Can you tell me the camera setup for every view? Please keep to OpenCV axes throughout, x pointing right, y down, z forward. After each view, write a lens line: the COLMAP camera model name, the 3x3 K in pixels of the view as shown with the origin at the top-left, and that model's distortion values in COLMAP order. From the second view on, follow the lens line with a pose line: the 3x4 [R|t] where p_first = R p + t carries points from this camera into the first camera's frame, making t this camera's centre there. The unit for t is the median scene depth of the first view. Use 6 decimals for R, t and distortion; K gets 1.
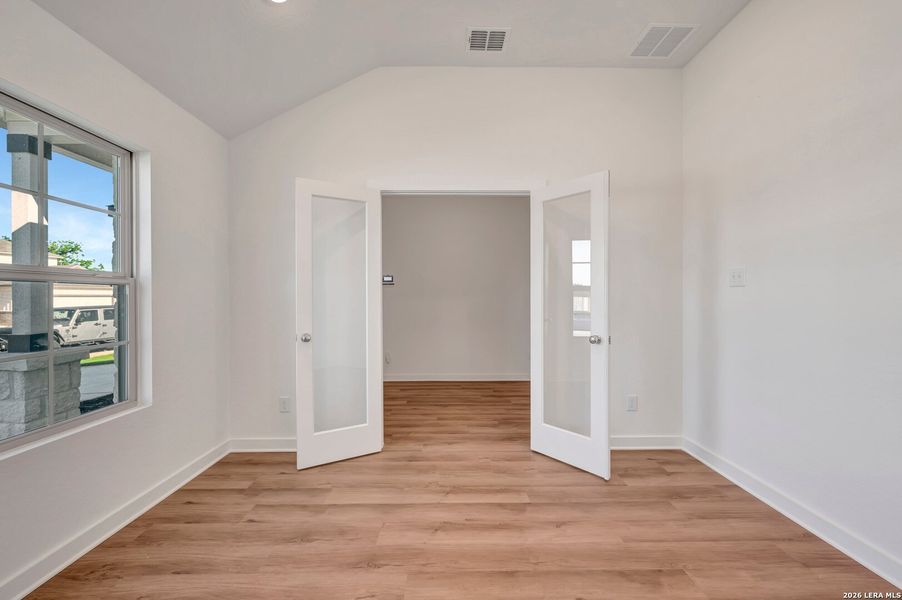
lens RADIAL K [[357.8, 0, 455.0], [0, 357.8, 297.1], [0, 0, 1]] dist [0.000679, -0.000112]
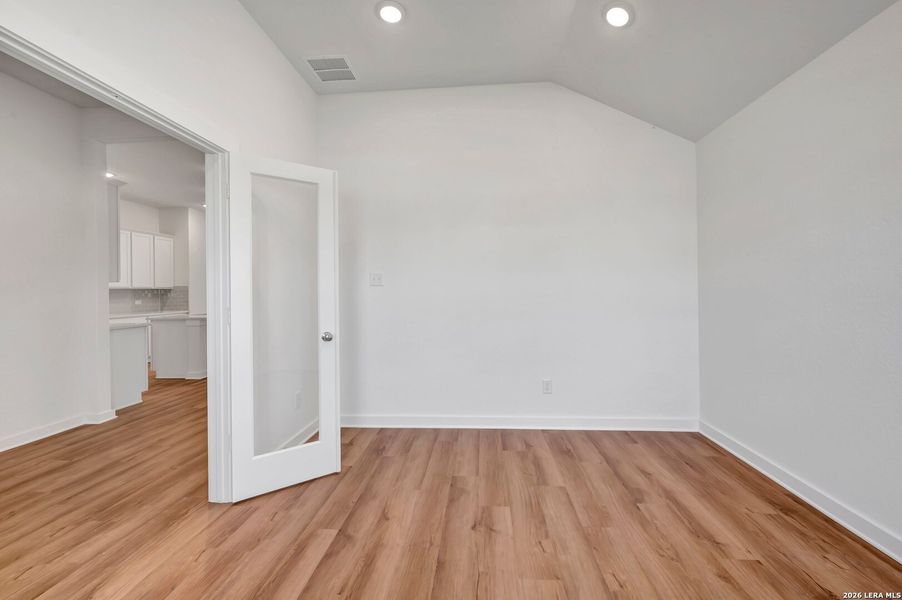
lens RADIAL K [[357.8, 0, 454.9], [0, 357.8, 294.3], [0, 0, 1]] dist [0.000679, -0.000112]
pose [[0.096415, -0.007950, 0.995309, -0.616623], [0.013138, 0.999891, 0.006714, -0.002630], [-0.995255, 0.012429, 0.096509, 0.616026]]
